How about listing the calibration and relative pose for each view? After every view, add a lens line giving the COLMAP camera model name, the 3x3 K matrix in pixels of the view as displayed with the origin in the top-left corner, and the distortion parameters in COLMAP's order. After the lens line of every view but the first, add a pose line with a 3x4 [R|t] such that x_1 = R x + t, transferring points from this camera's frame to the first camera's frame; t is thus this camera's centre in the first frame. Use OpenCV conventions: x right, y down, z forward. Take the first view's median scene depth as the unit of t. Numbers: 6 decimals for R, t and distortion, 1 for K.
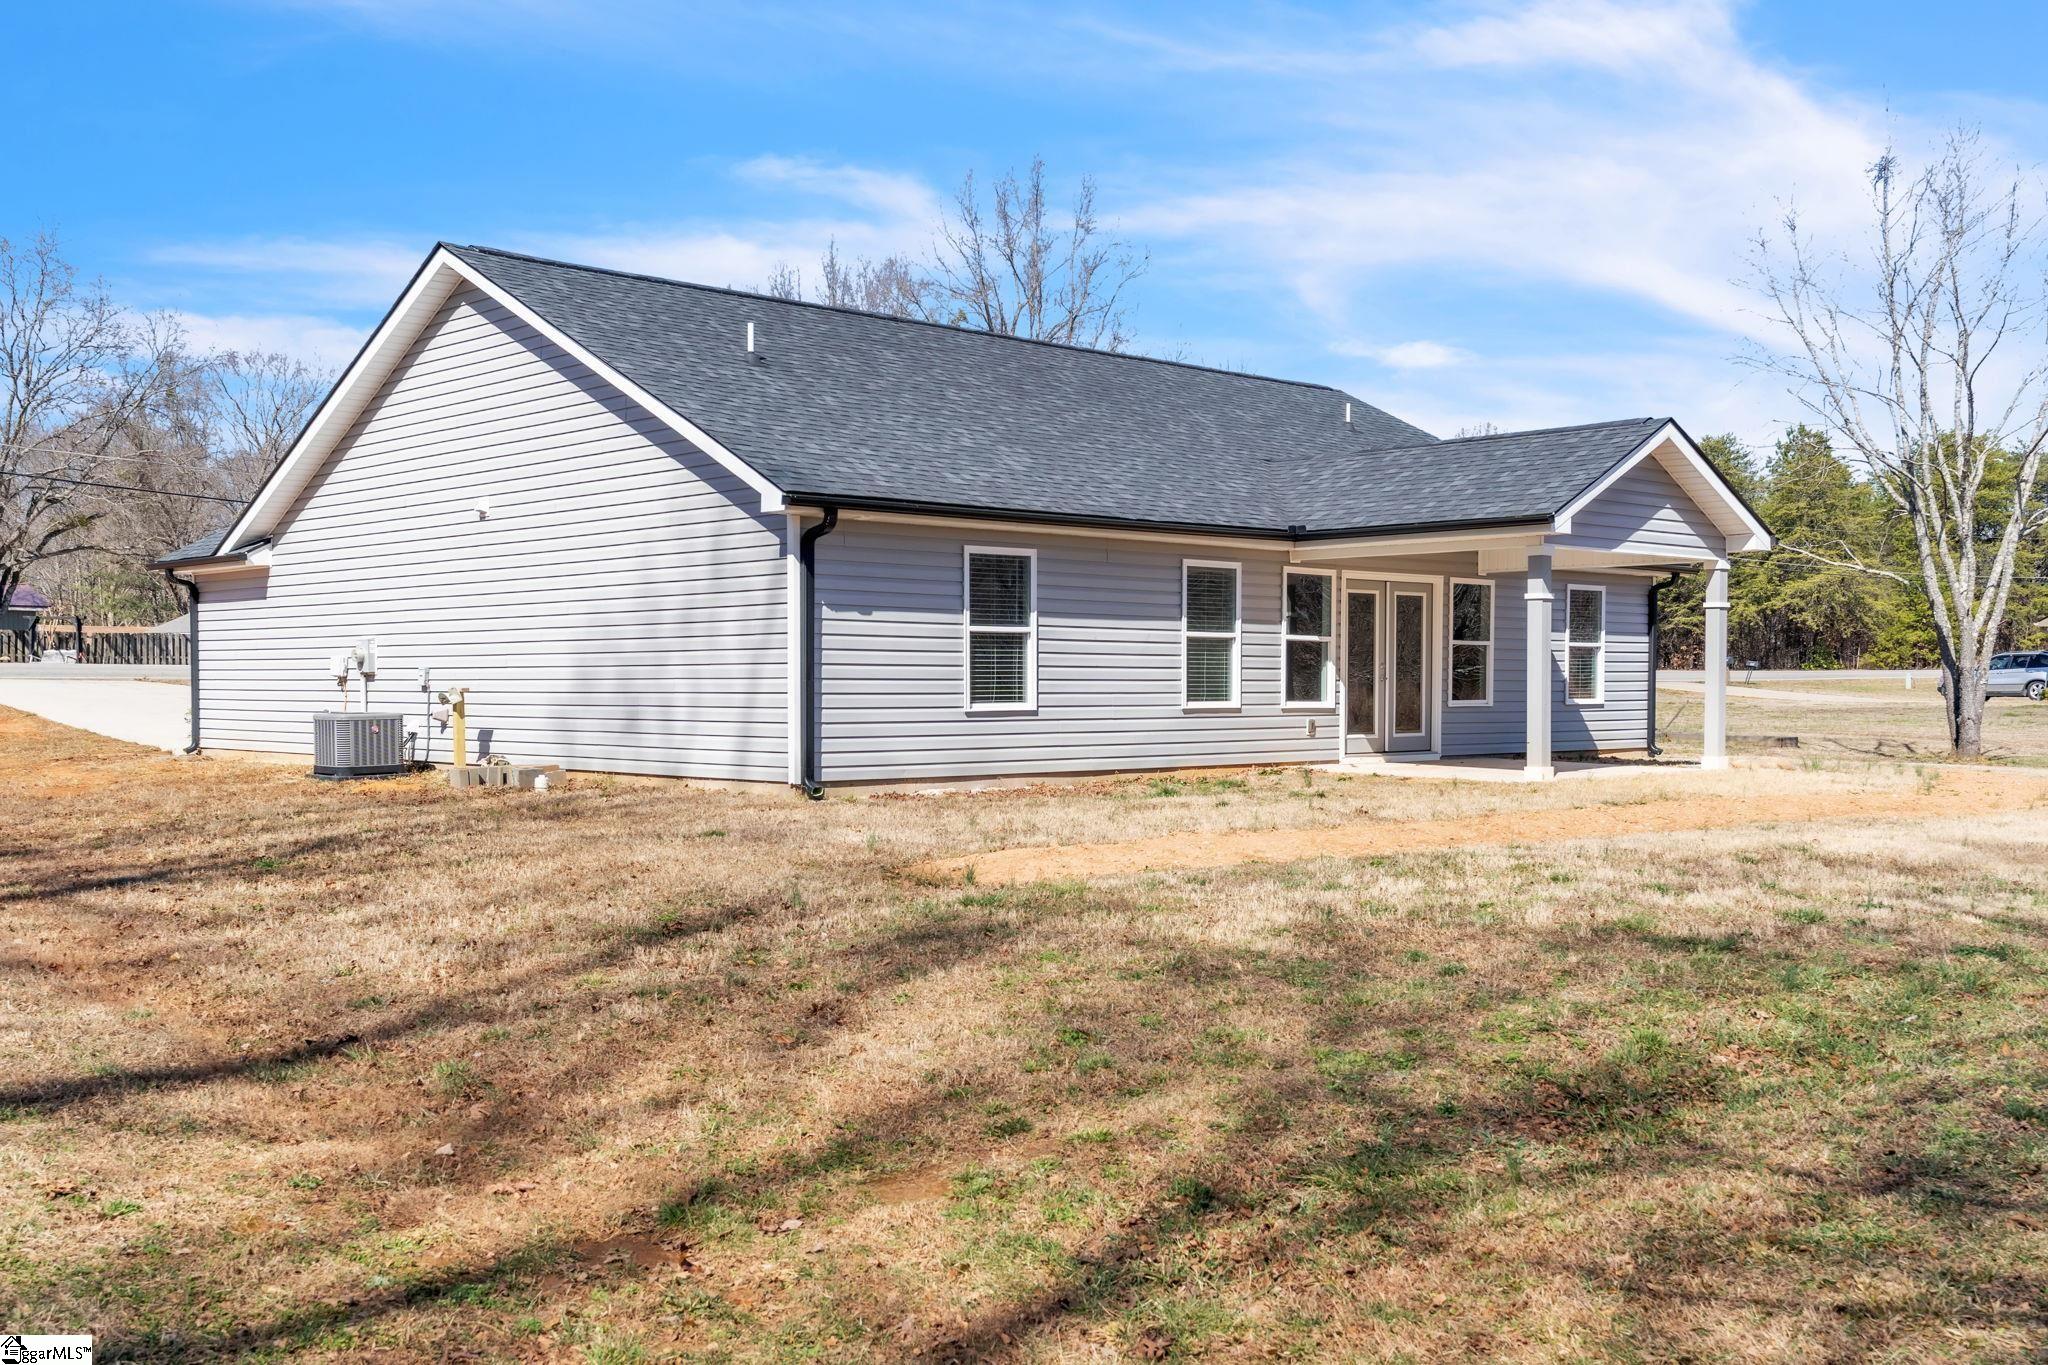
lens RADIAL K [[2027.8, 0, 1024.0], [0, 2027.8, 682.5], [0, 0, 1]] dist [-0.003754, -0.001438]
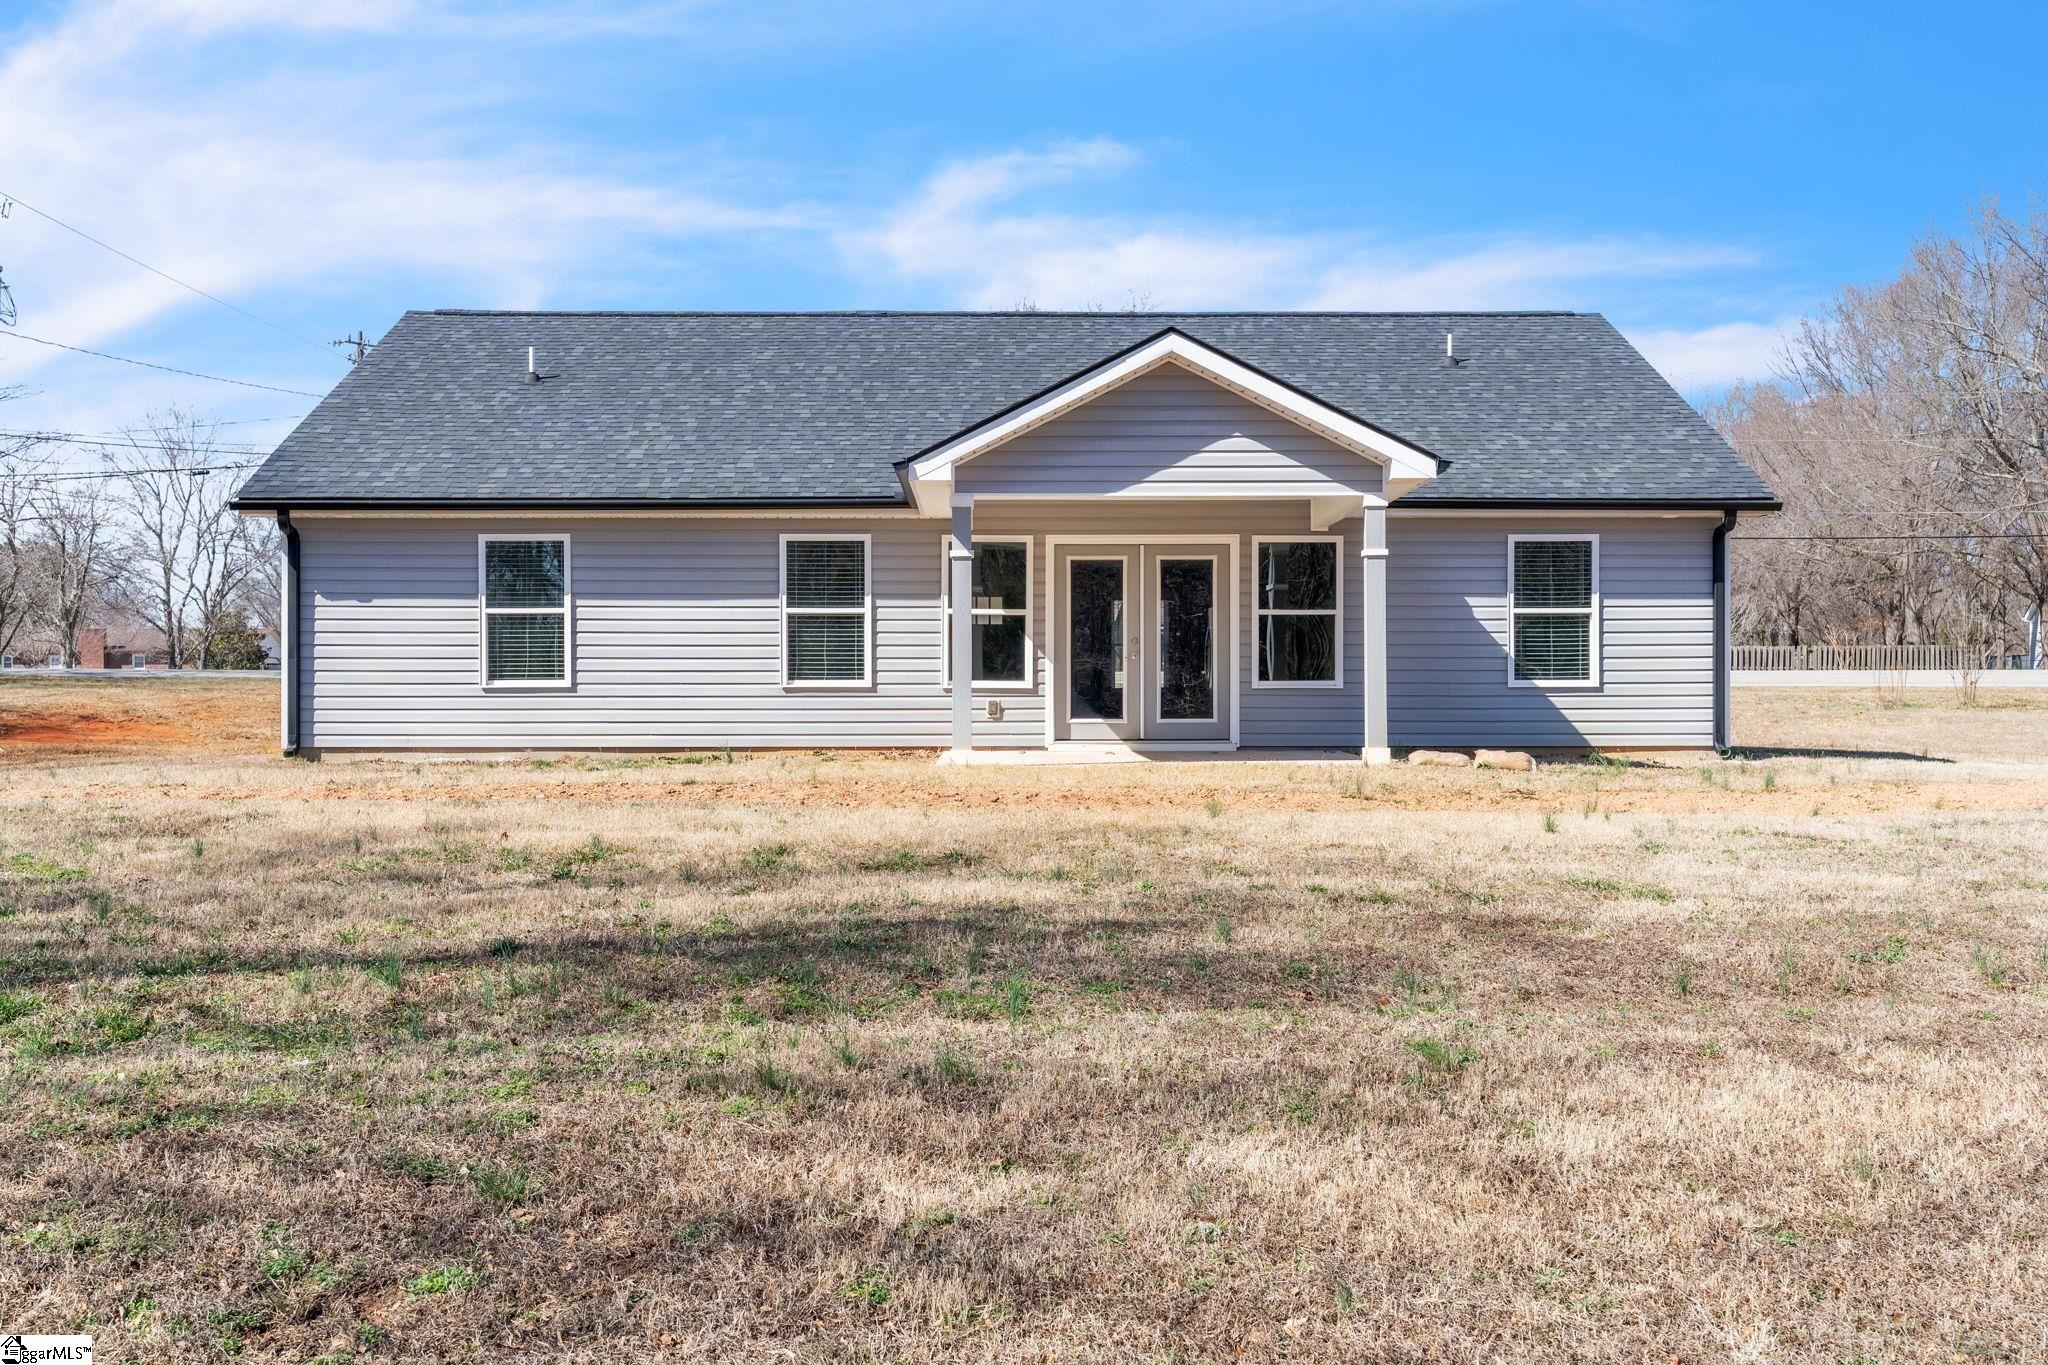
lens RADIAL K [[1402.5, 0, 1024.0], [0, 1402.5, 648.2], [0, 0, 1]] dist [-0.000344, 0.000210]
pose [[0.729318, -0.008198, -0.684126, 0.577541], [0.001610, 0.999946, -0.010266, 0.001046], [0.684173, 0.006386, 0.729292, 0.542965]]
